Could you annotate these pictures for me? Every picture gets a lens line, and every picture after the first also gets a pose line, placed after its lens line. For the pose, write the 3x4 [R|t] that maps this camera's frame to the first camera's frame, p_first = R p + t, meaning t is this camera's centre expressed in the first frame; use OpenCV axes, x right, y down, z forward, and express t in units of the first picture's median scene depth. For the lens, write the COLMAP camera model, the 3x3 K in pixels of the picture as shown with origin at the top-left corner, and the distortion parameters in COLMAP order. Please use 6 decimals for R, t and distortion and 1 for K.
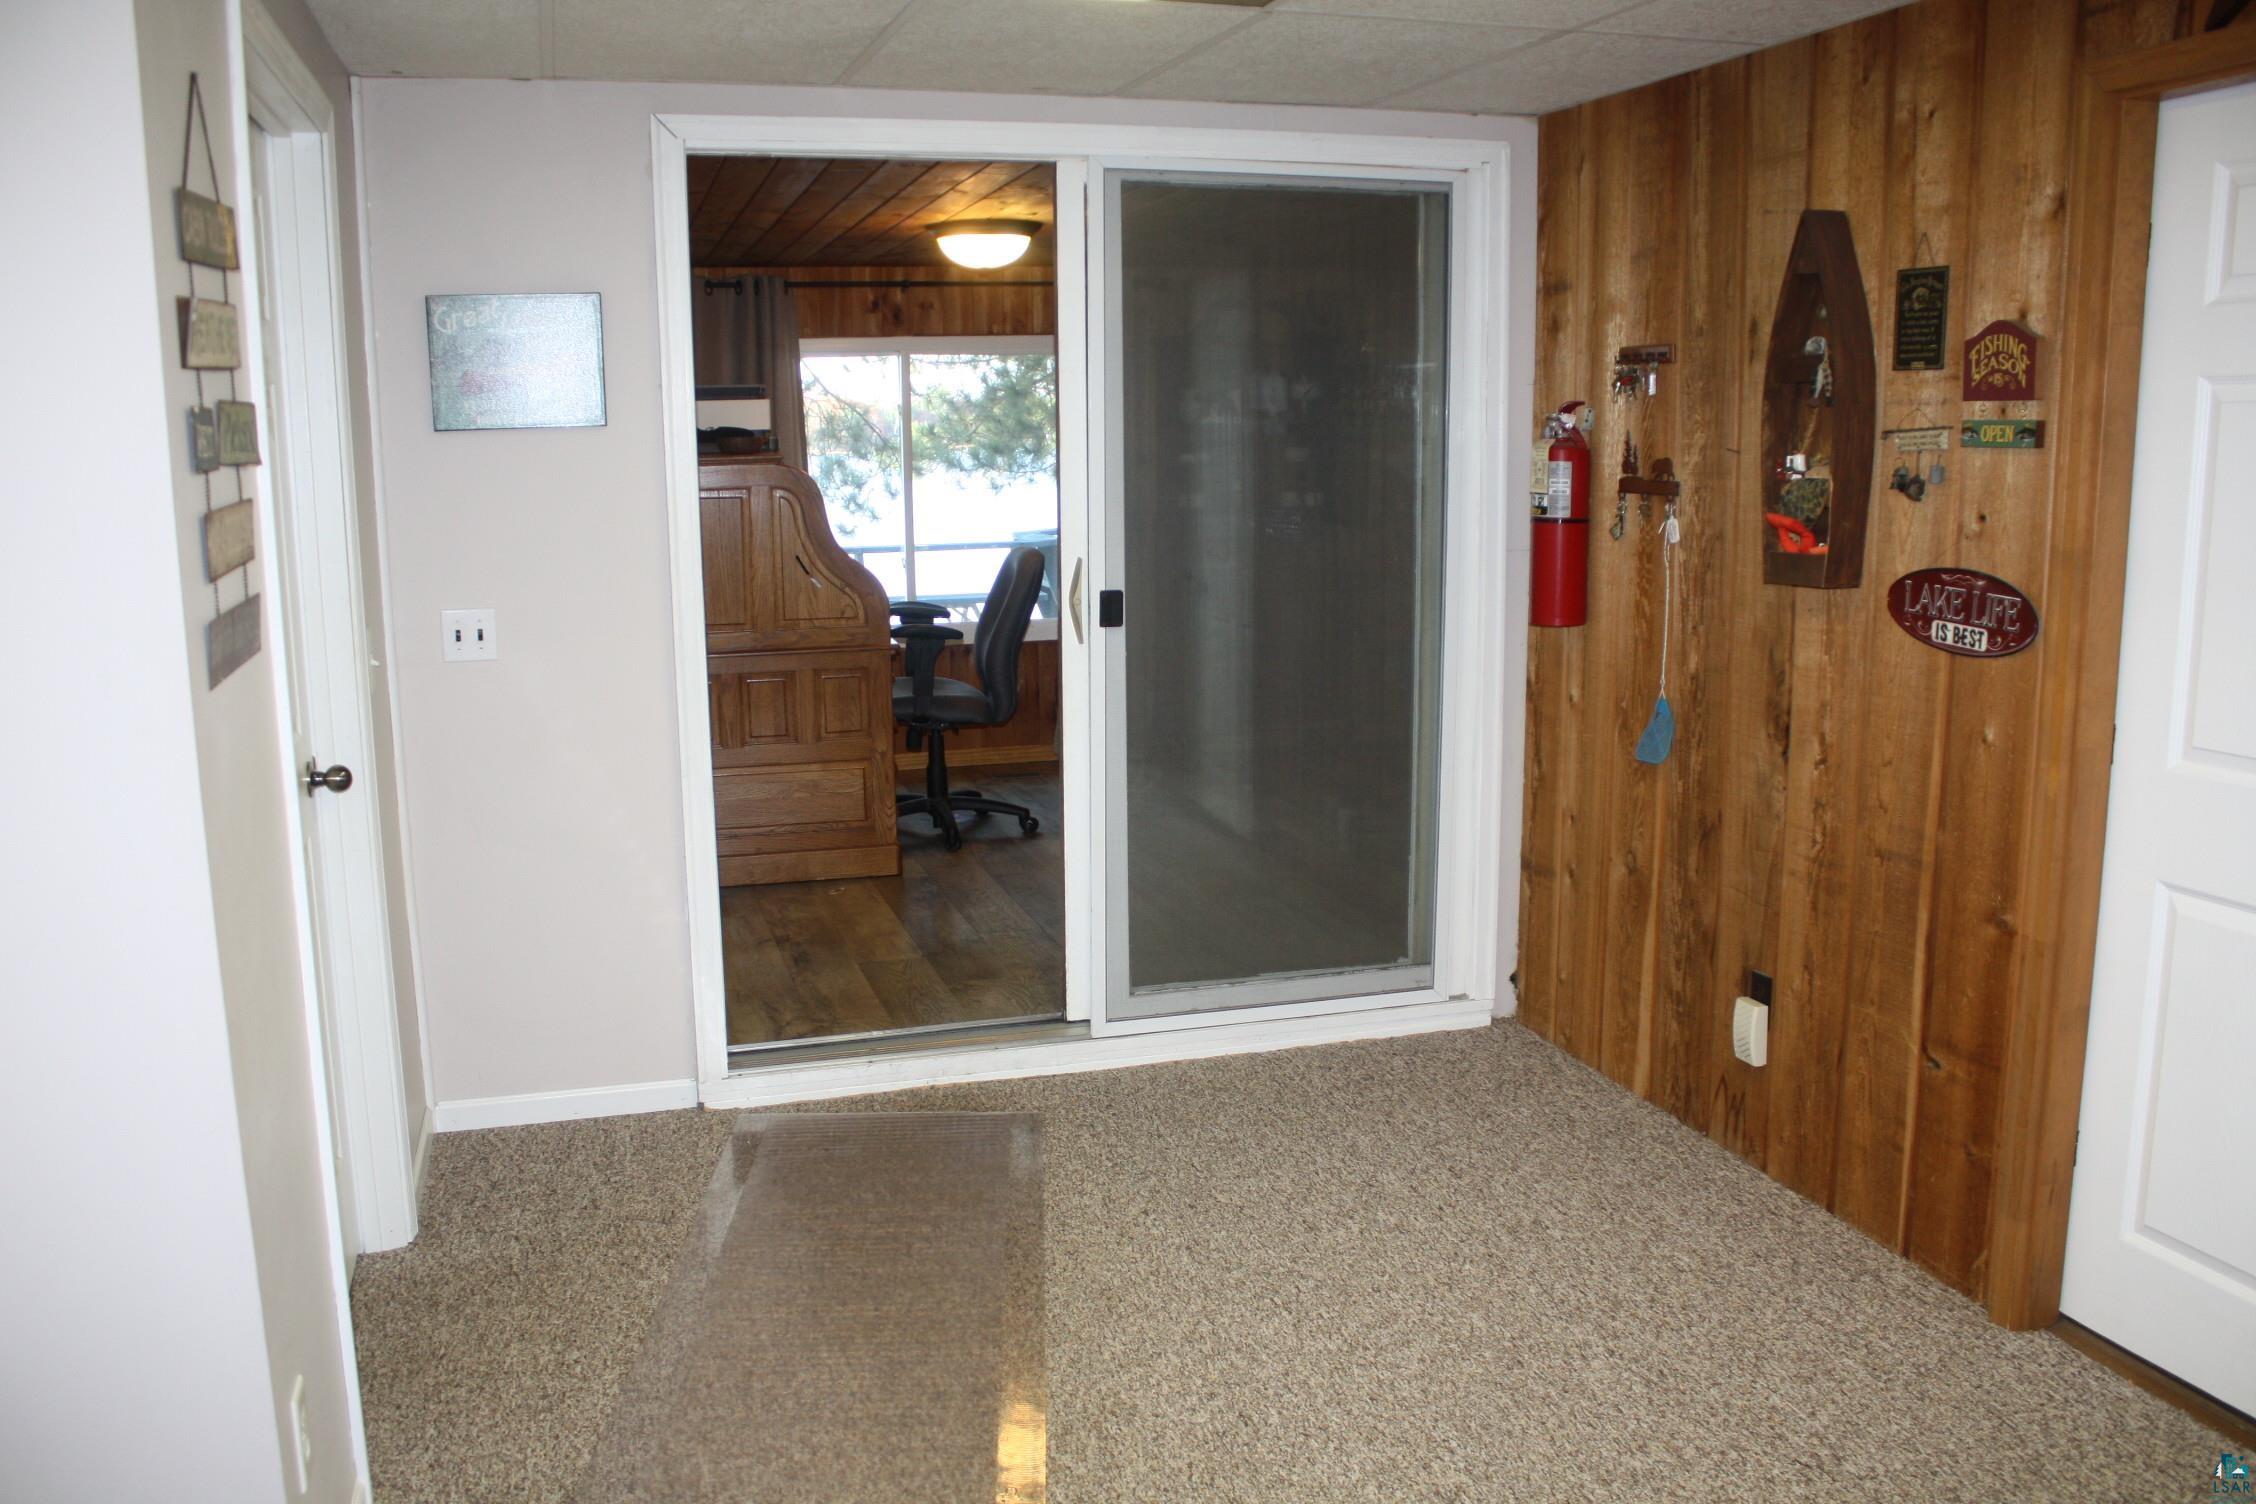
lens RADIAL K [[1900.6, 0, 1124.0], [0, 1900.6, 765.0], [0, 0, 1]] dist [-0.179713, 0.172421]
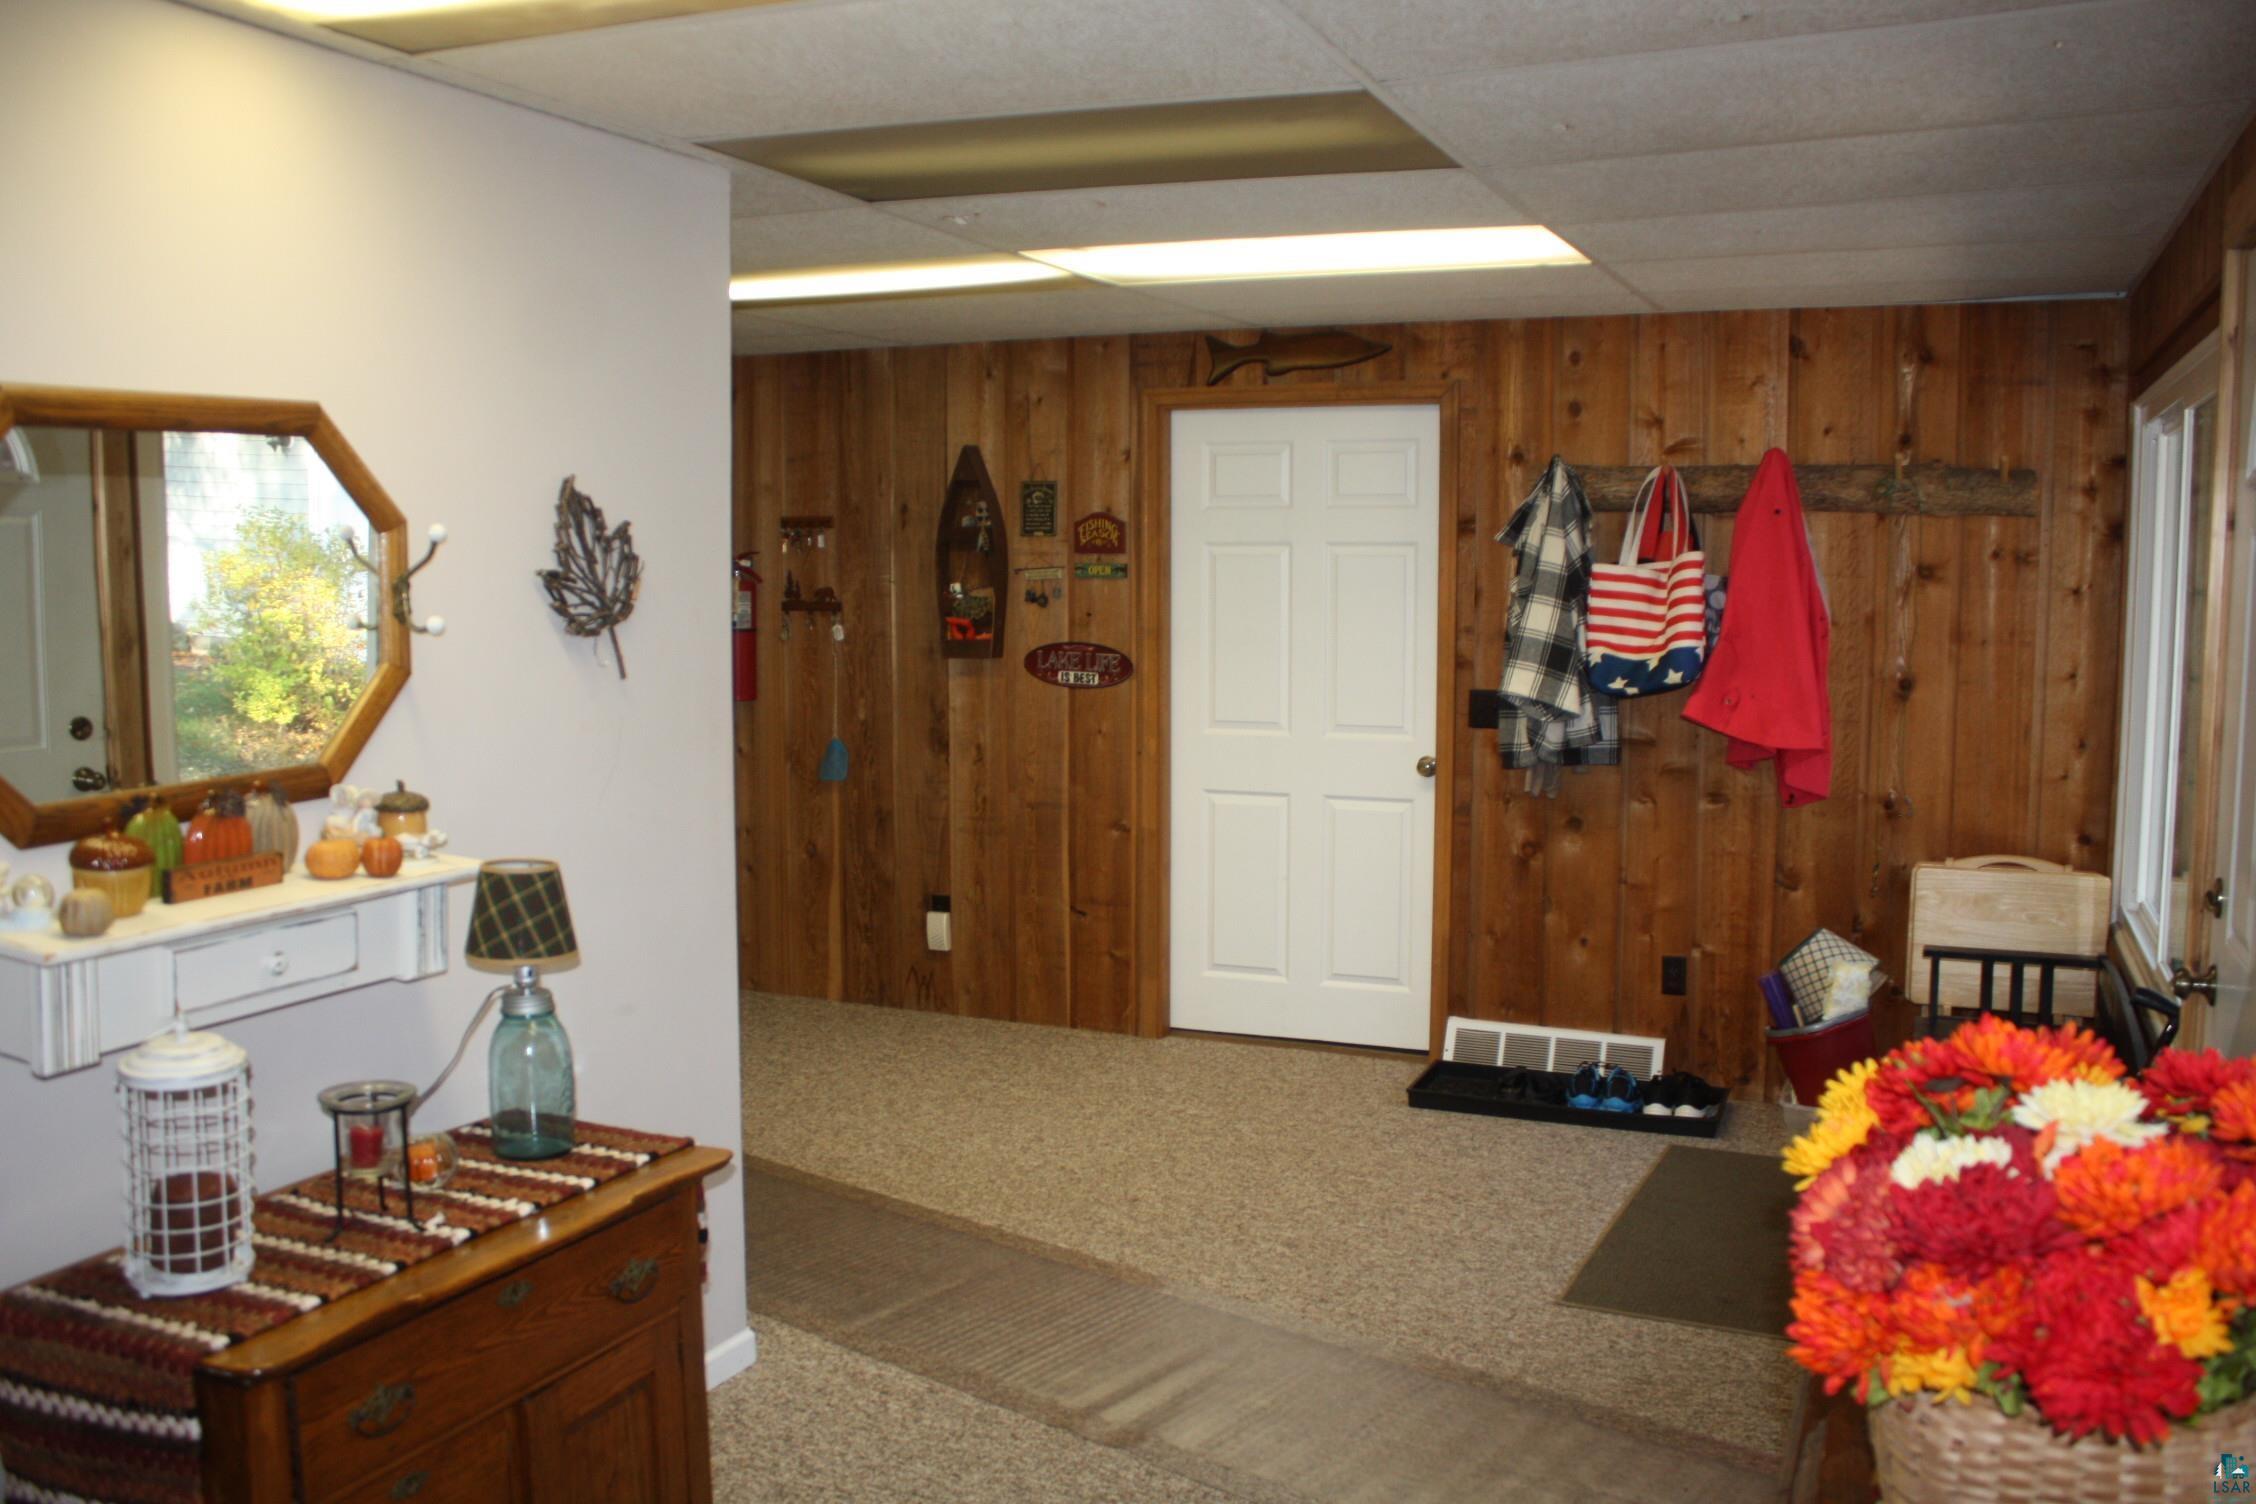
lens RADIAL K [[1900.6, 0, 1124.0], [0, 1900.6, 765.0], [0, 0, 1]] dist [-0.179713, 0.172421]
pose [[0.647220, -0.069136, 0.759162, -0.938471], [0.125708, 0.991924, -0.016838, 0.053055], [-0.751867, 0.106331, 0.650684, -0.263846]]
